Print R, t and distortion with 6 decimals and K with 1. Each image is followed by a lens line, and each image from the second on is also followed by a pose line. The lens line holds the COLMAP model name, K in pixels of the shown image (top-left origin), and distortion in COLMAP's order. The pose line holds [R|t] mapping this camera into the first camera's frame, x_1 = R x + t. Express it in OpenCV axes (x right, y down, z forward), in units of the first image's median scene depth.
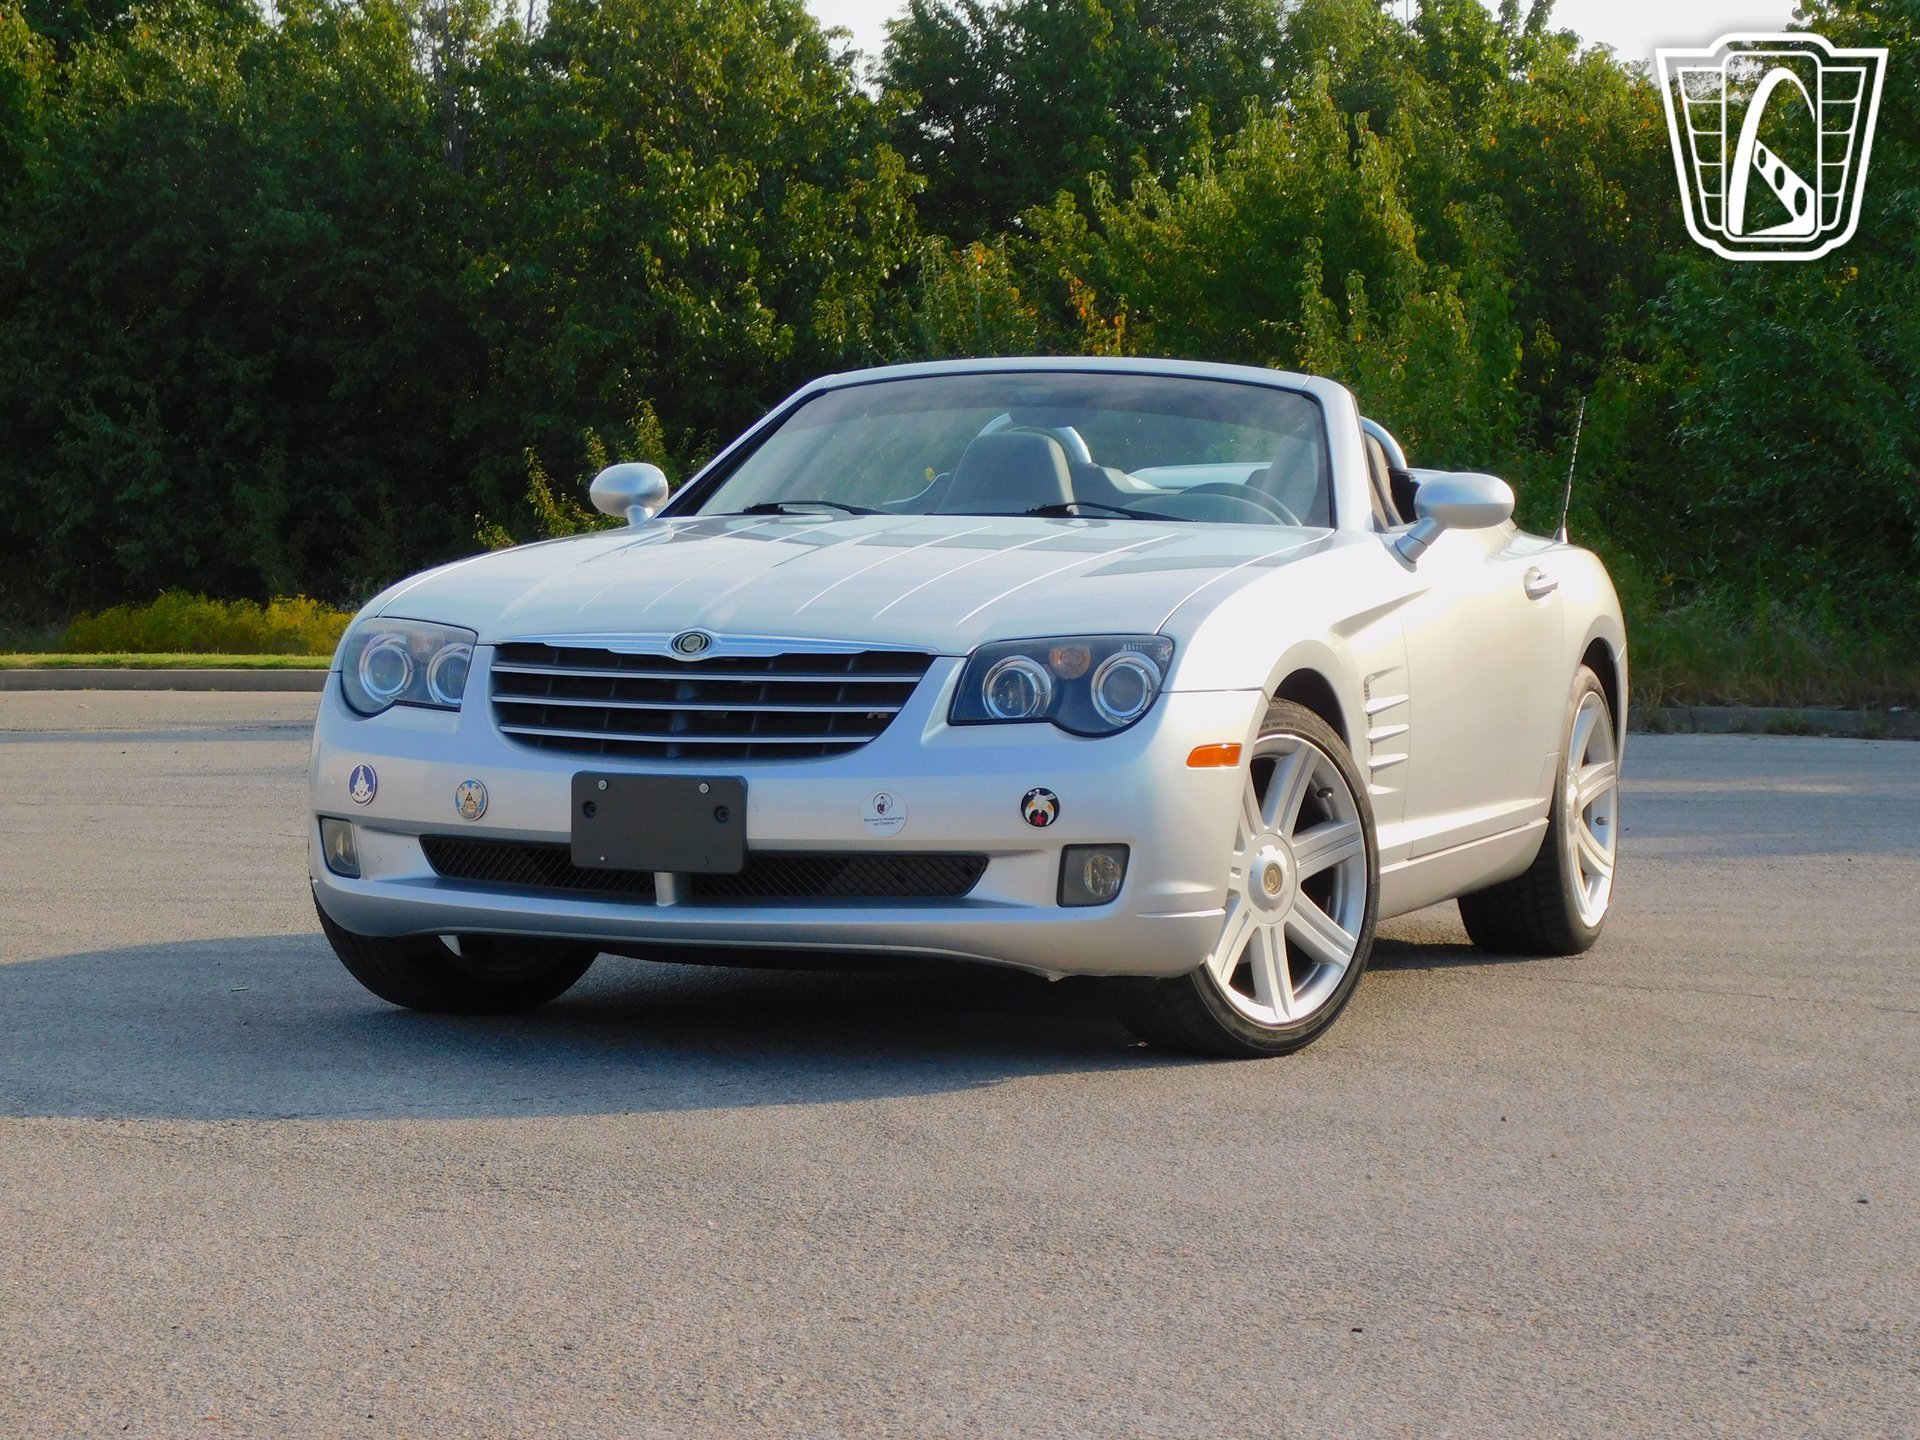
lens RADIAL K [[4750.8, 0, 929.6], [0, 4750.8, 713.4], [0, 0, 1]] dist [0.094122, -0.174153]
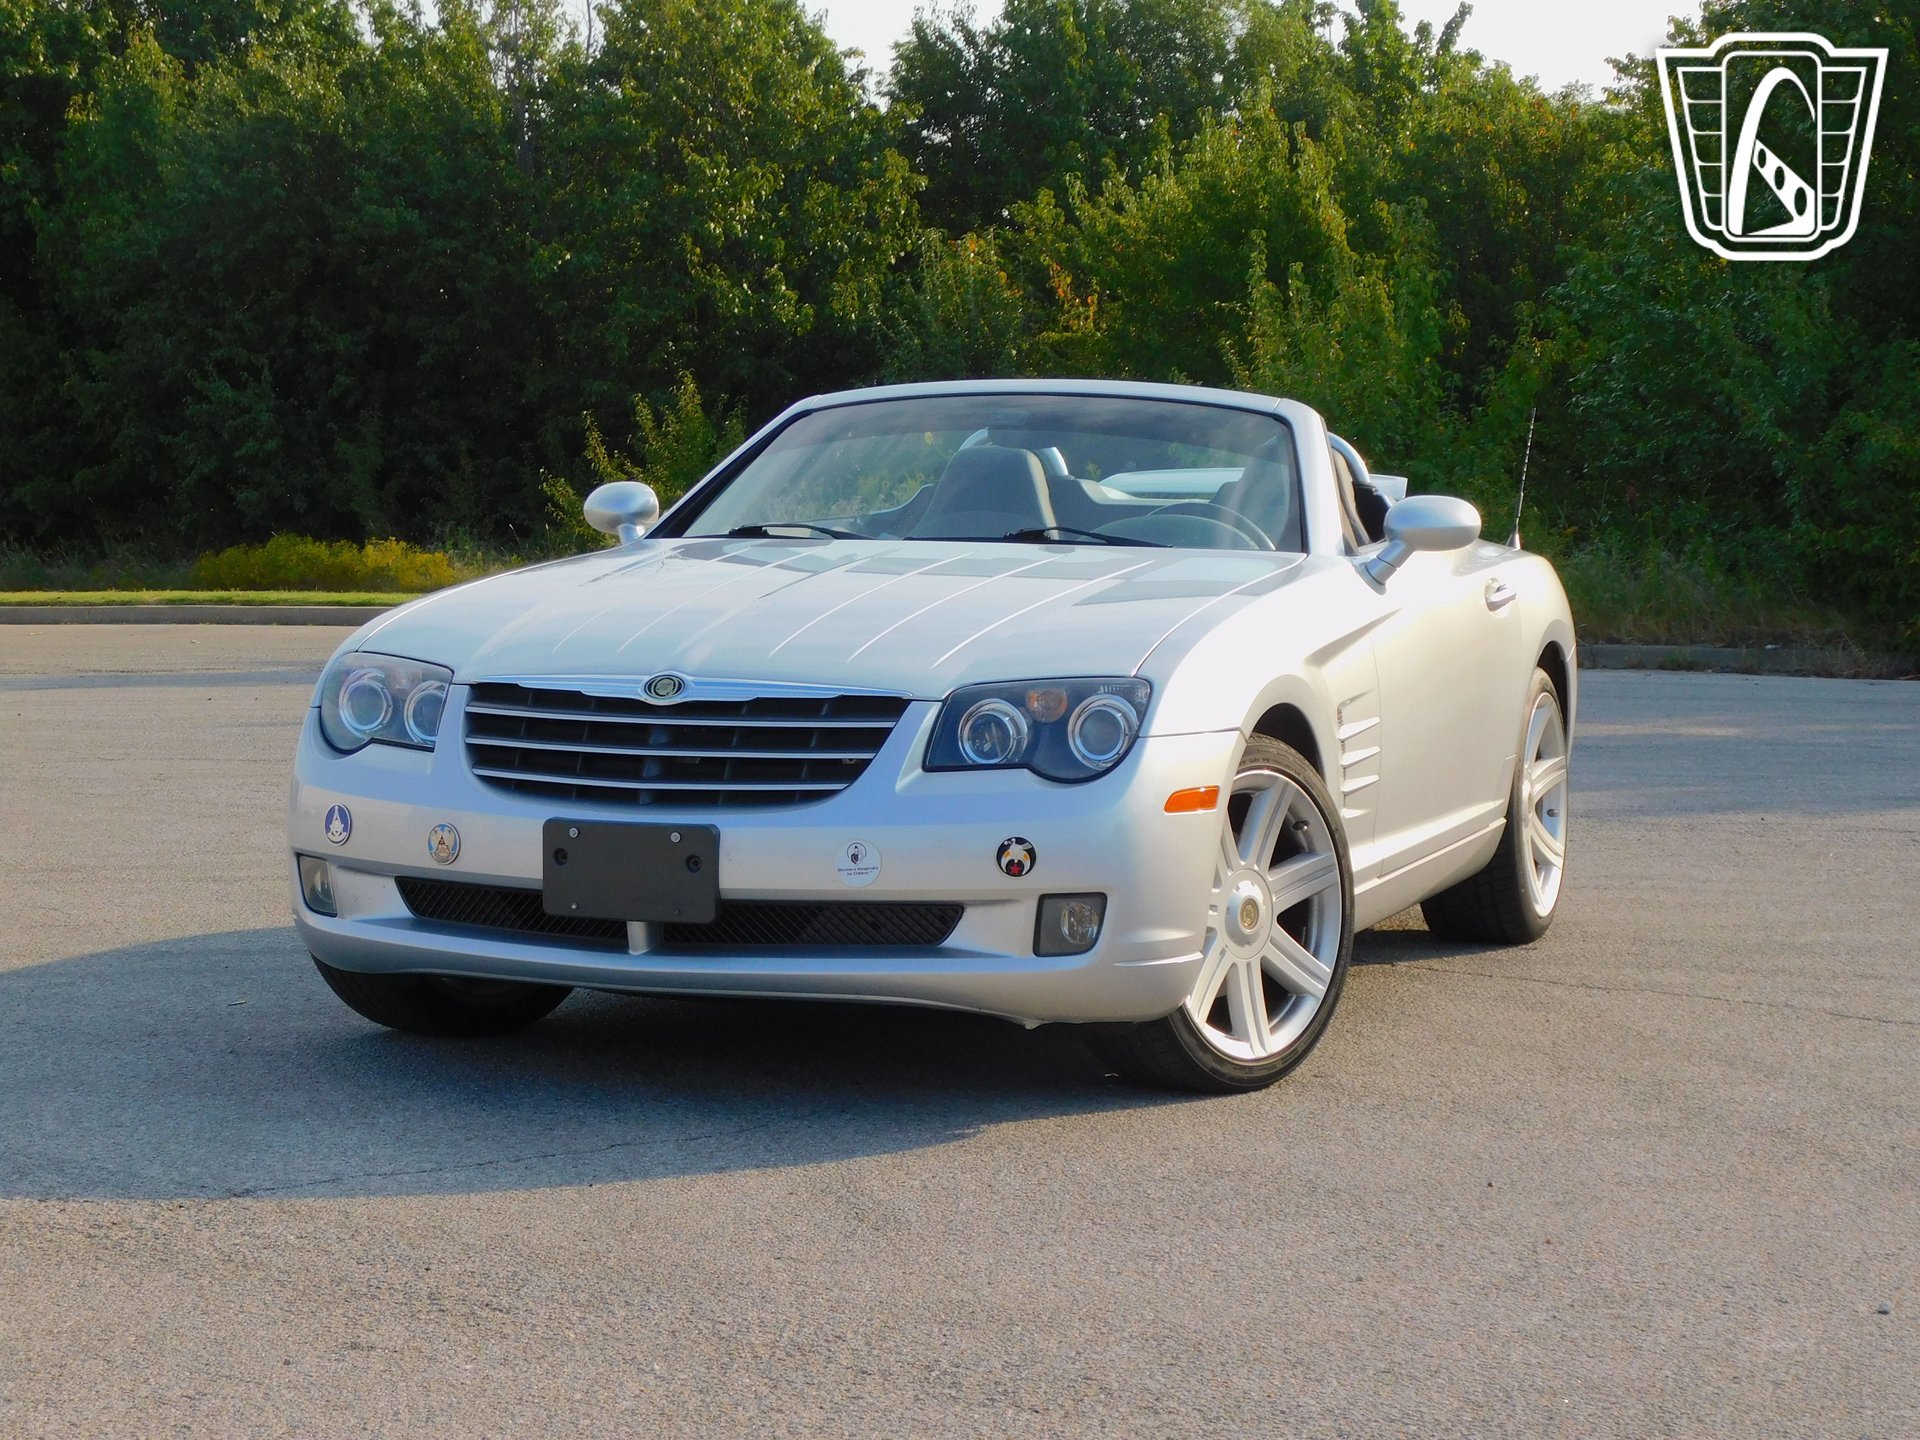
lens RADIAL K [[3894.5, 0, 951.5], [0, 3894.5, 709.3], [0, 0, 1]] dist [0.075345, -0.203094]
pose [[0.999990, -0.002110, 0.003881, 0.001470], [0.002011, 0.999679, 0.025261, -0.006818], [-0.003933, -0.025253, 0.999673, 0.041930]]
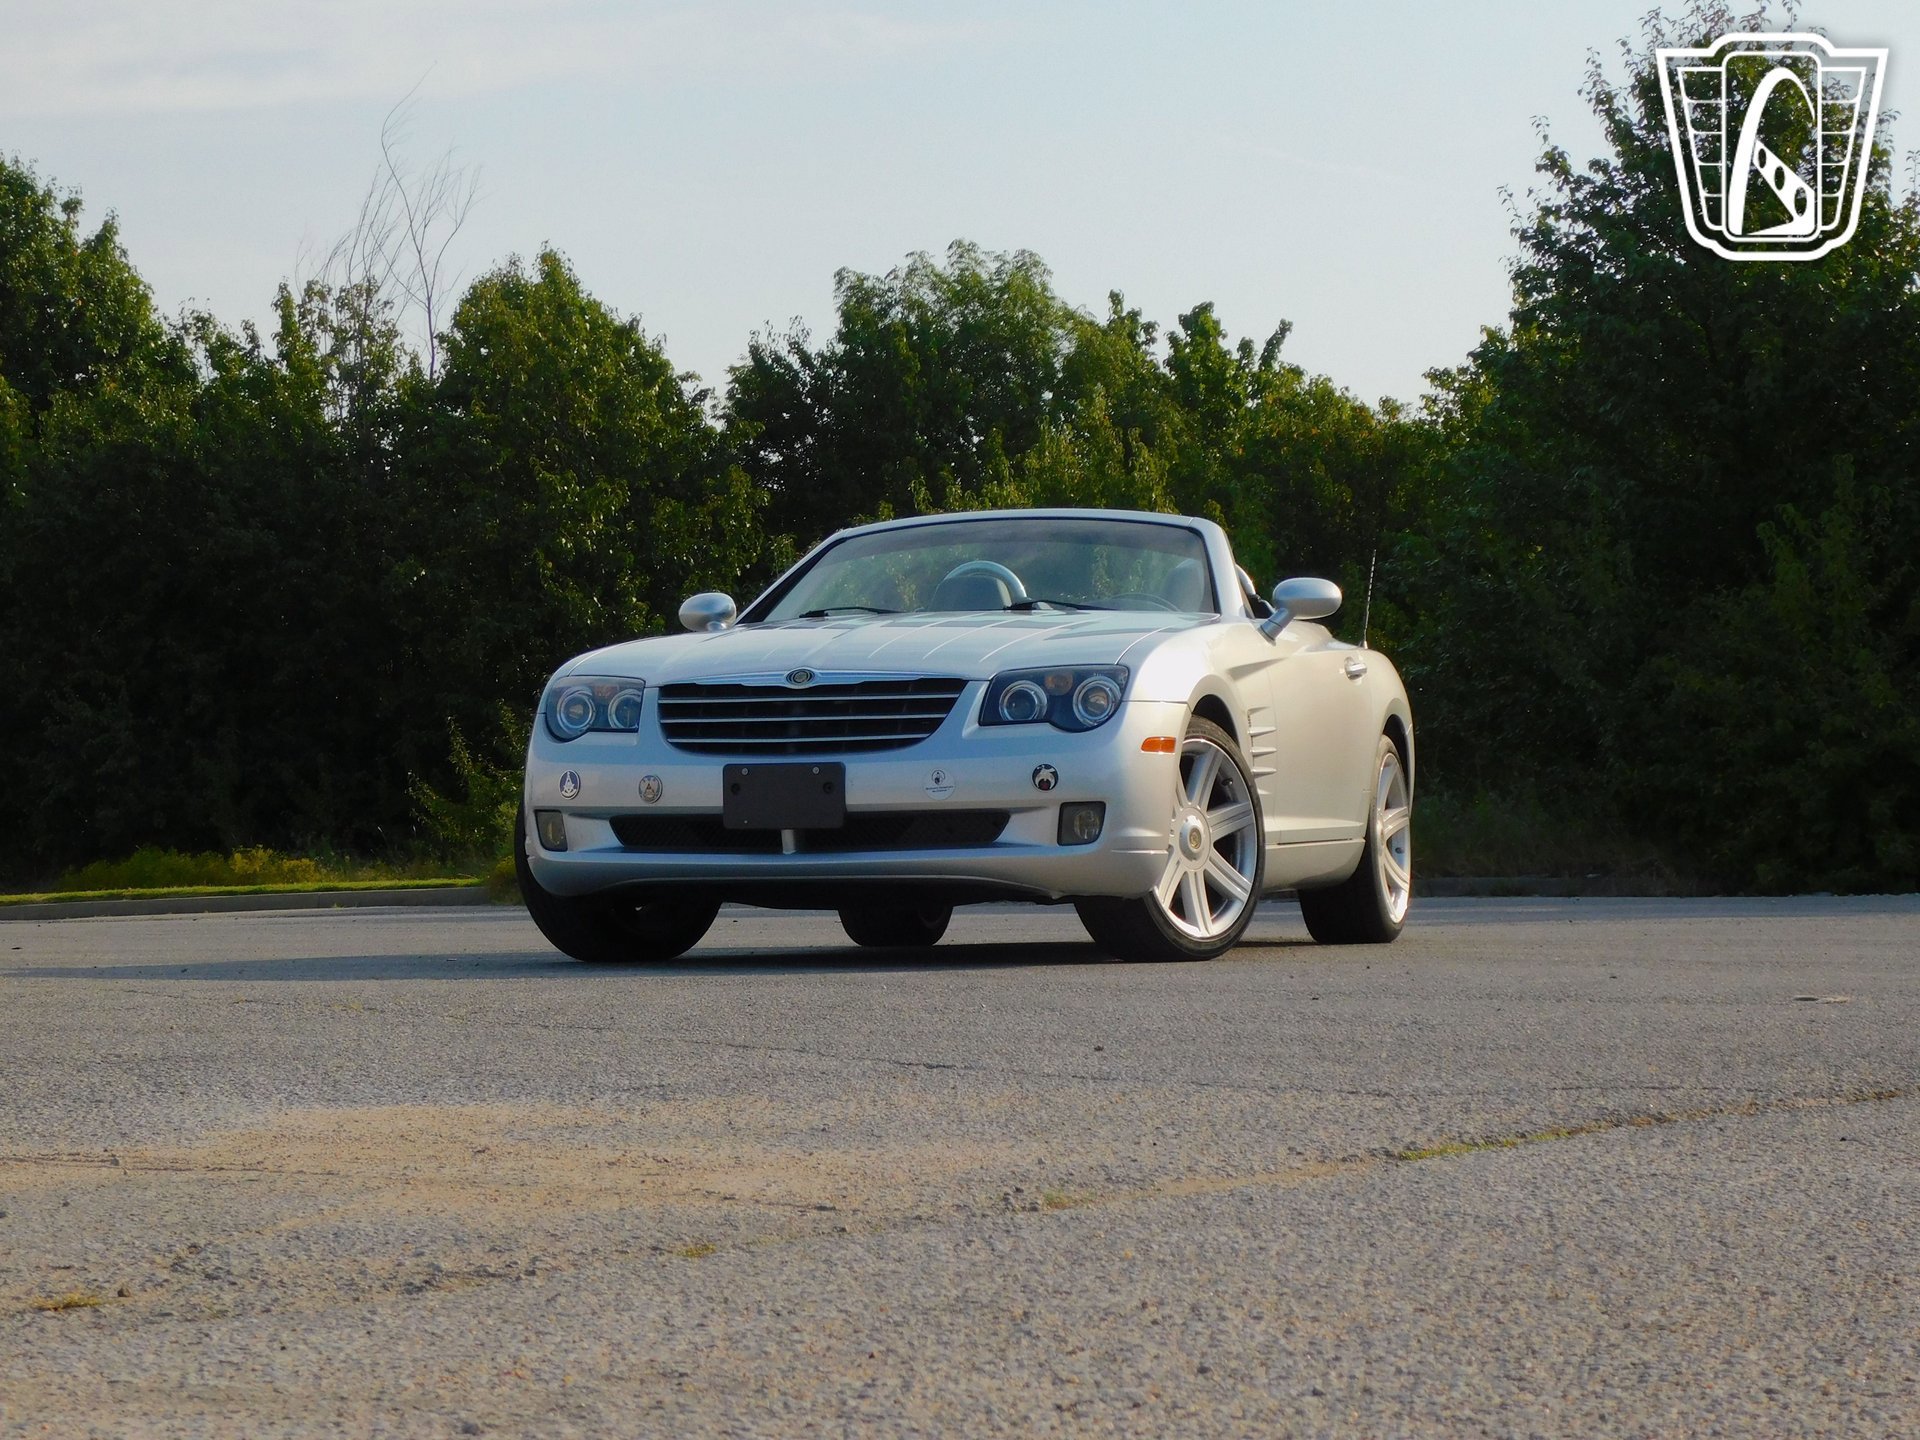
lens RADIAL K [[4212.3, 0, 921.7], [0, 4212.3, 719.4], [0, 0, 1]] dist [0.095239, -0.113684]
pose [[0.998615, -0.021132, 0.048173, -0.016920], [0.024357, 0.997431, -0.067373, 0.019400], [-0.046626, 0.068453, 0.996564, -0.065925]]
